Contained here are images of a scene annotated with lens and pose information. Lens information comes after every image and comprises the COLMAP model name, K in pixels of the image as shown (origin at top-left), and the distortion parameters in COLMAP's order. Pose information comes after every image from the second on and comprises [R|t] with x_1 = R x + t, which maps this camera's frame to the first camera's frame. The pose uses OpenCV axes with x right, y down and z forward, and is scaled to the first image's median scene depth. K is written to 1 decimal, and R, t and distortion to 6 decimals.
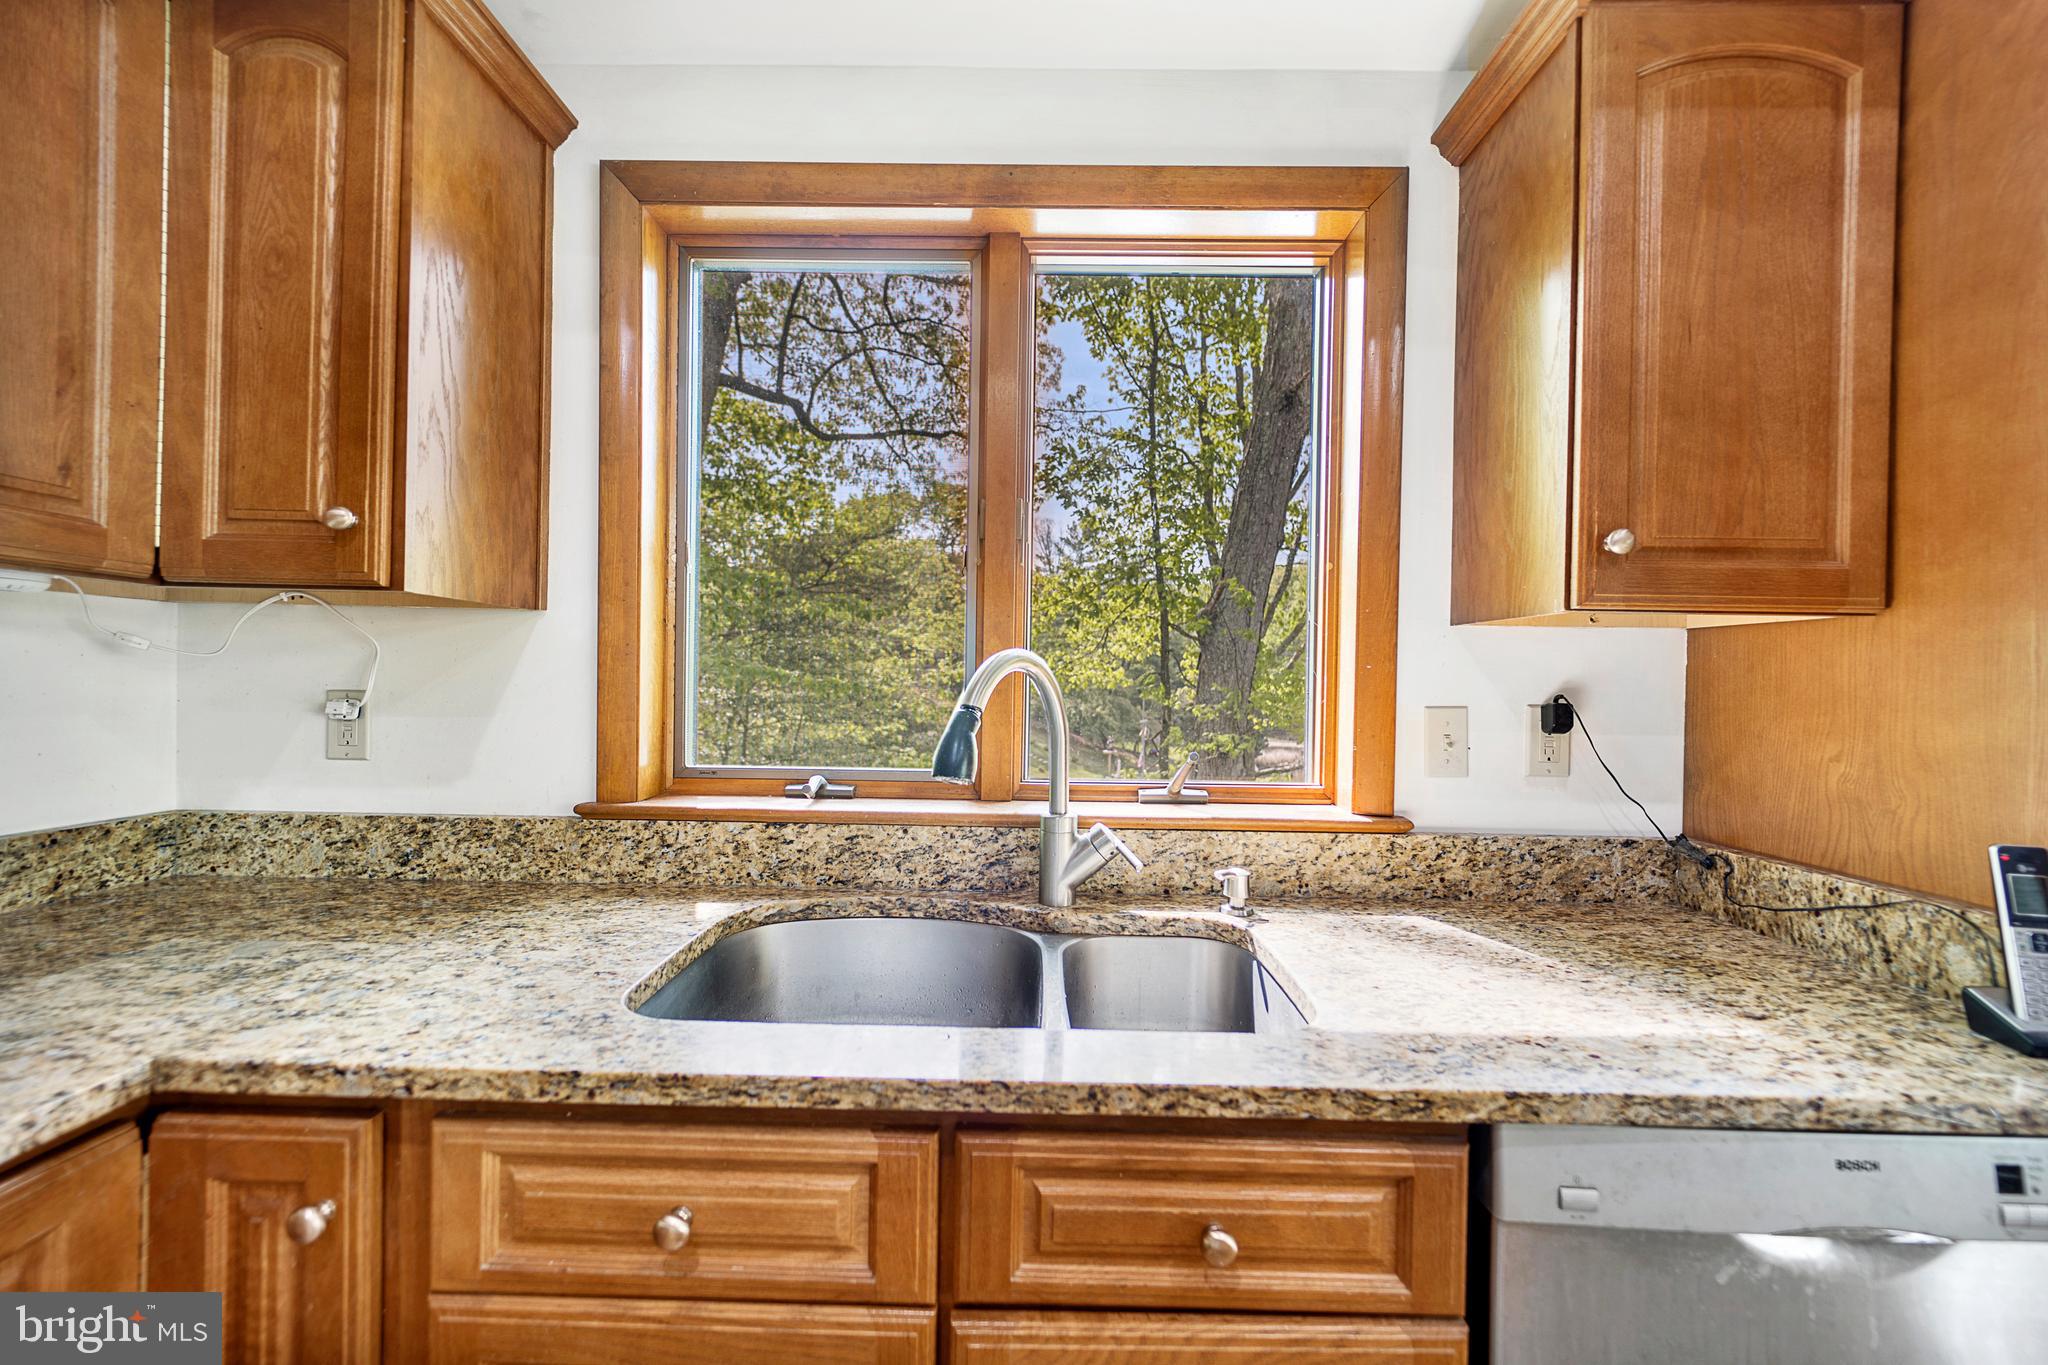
lens RADIAL K [[839.7, 0, 1032.1], [0, 839.7, 682.8], [0, 0, 1]] dist [0.000769, -0.000165]
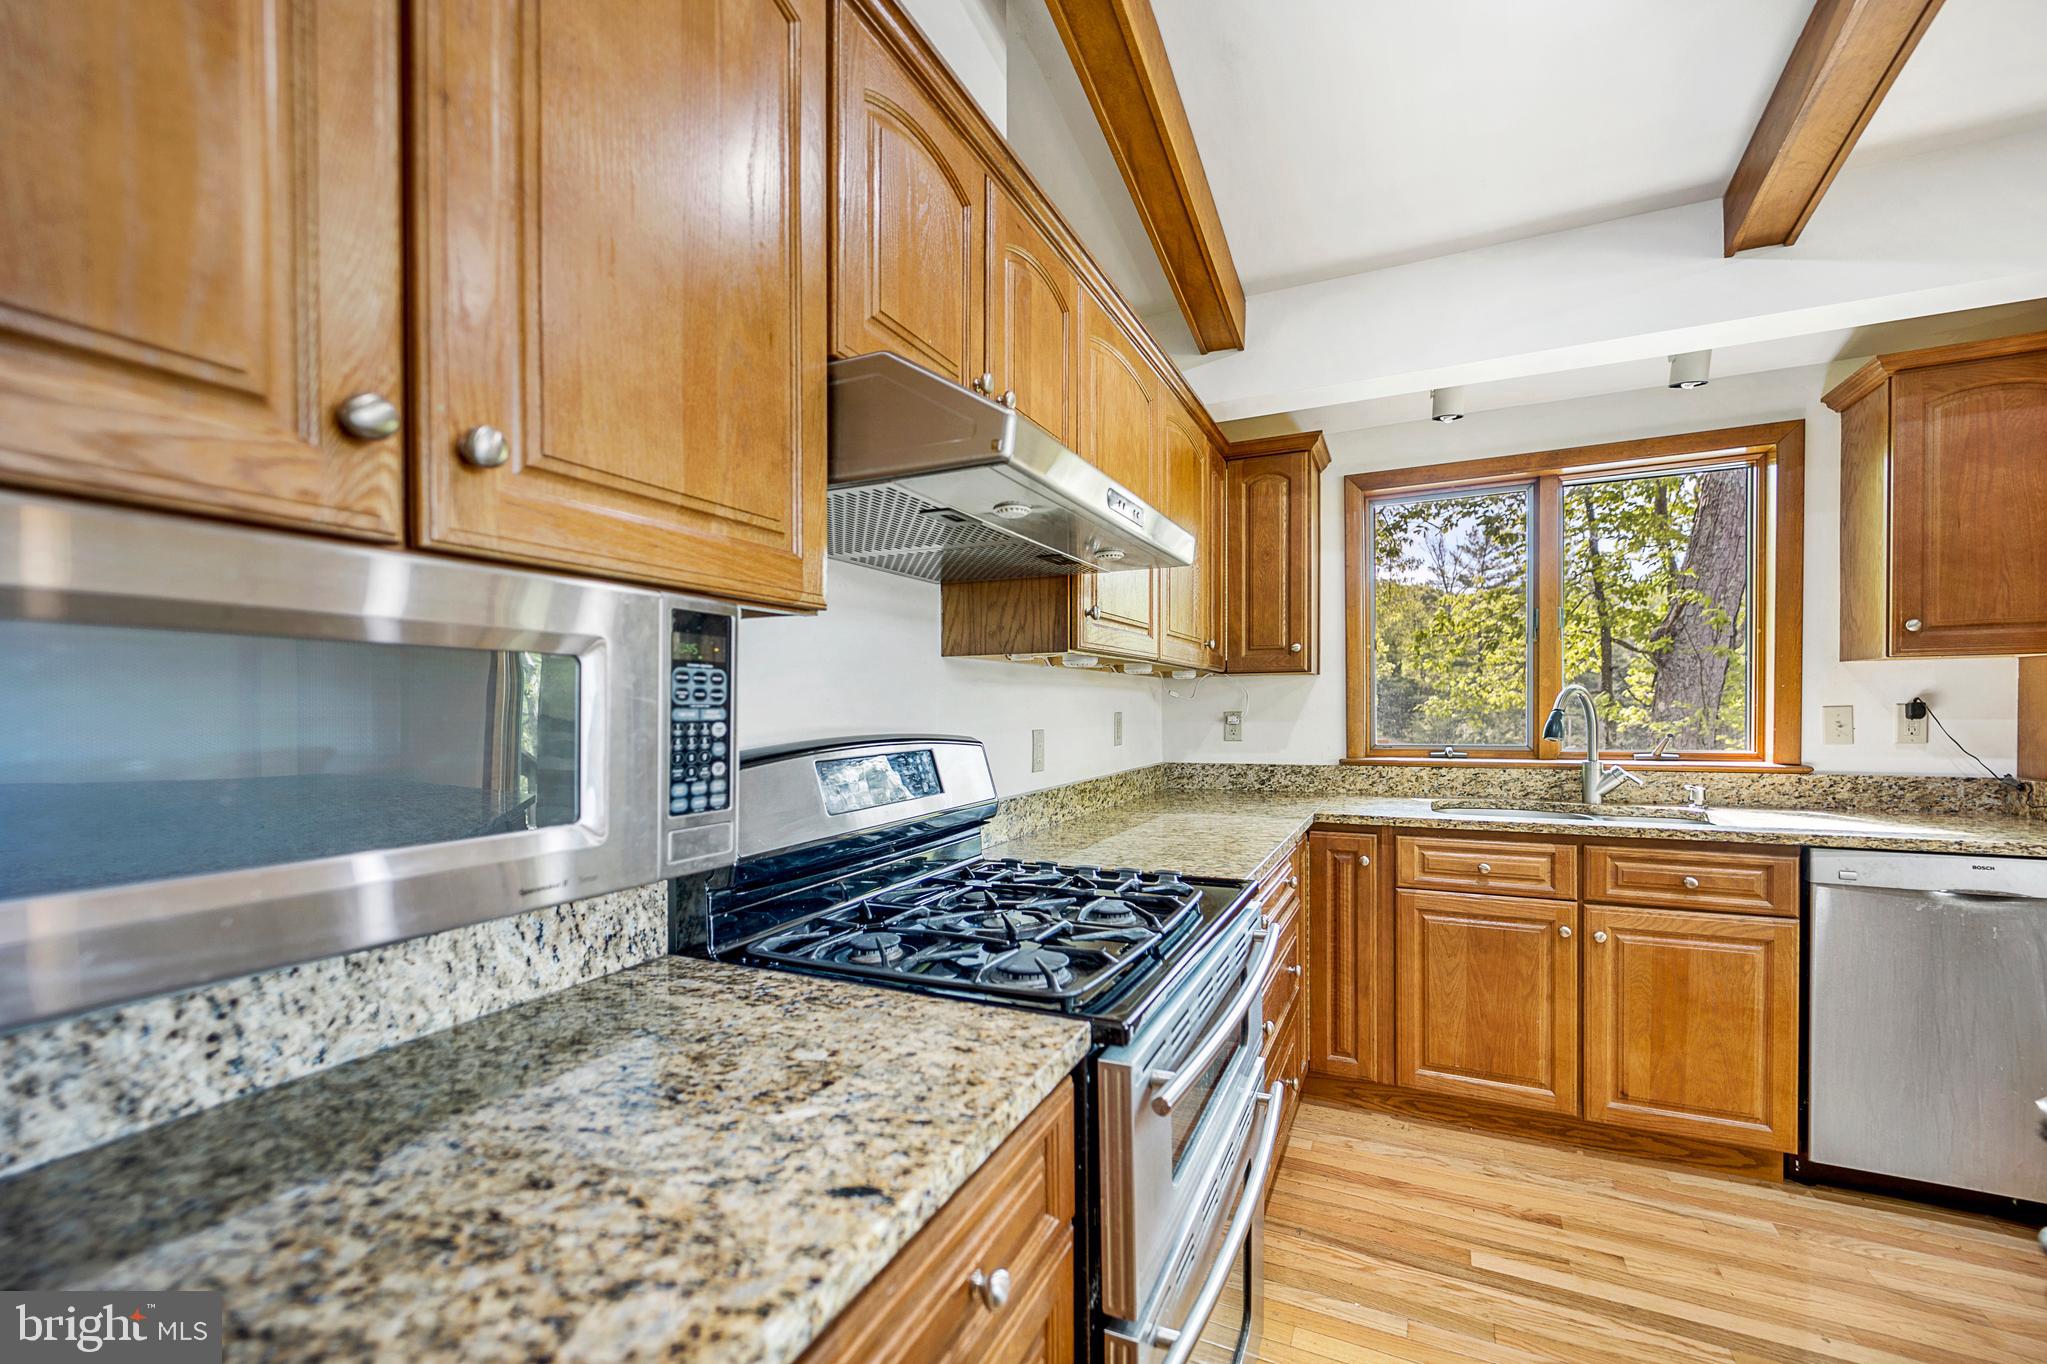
lens RADIAL K [[843.9, 0, 1029.8], [0, 843.9, 719.2], [0, 0, 1]] dist [0.001806, -0.000425]
pose [[0.906694, -0.020077, -0.421311, -0.341646], [0.023505, 0.999719, 0.002945, 0.009940], [0.421133, -0.012573, 0.906912, -1.465071]]
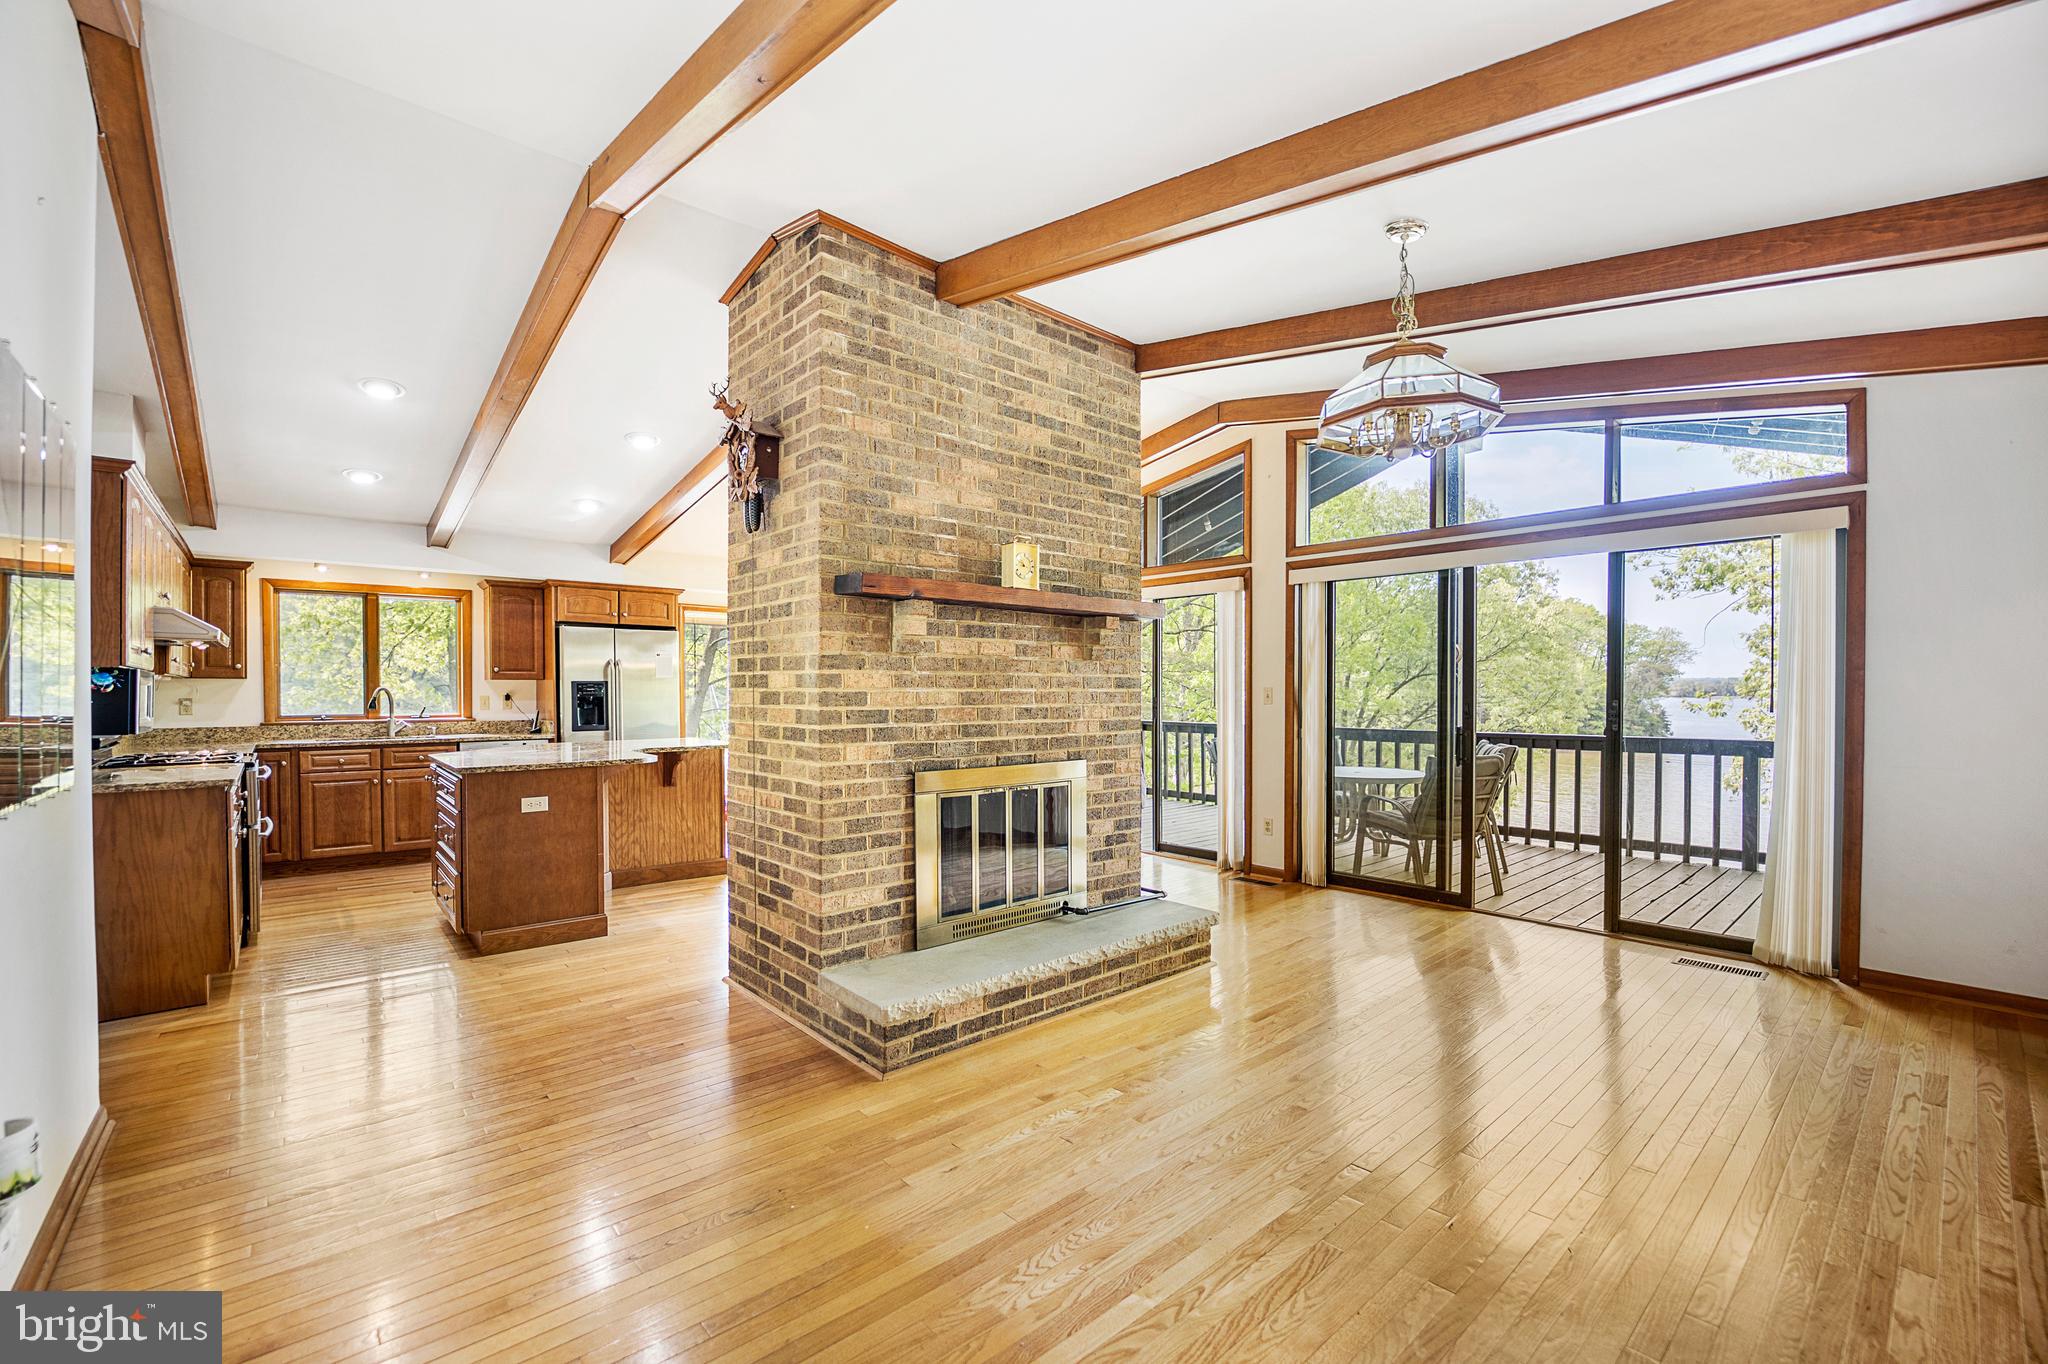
lens RADIAL K [[858.0, 0, 1033.0], [0, 858.0, 702.3], [0, 0, 1]] dist [-0.023277, -0.000008]
pose [[0.741045, -0.028837, 0.670836, -0.502379], [0.018276, 0.999573, 0.022780, 0.009876], [-0.671207, -0.004621, 0.741256, -5.152543]]
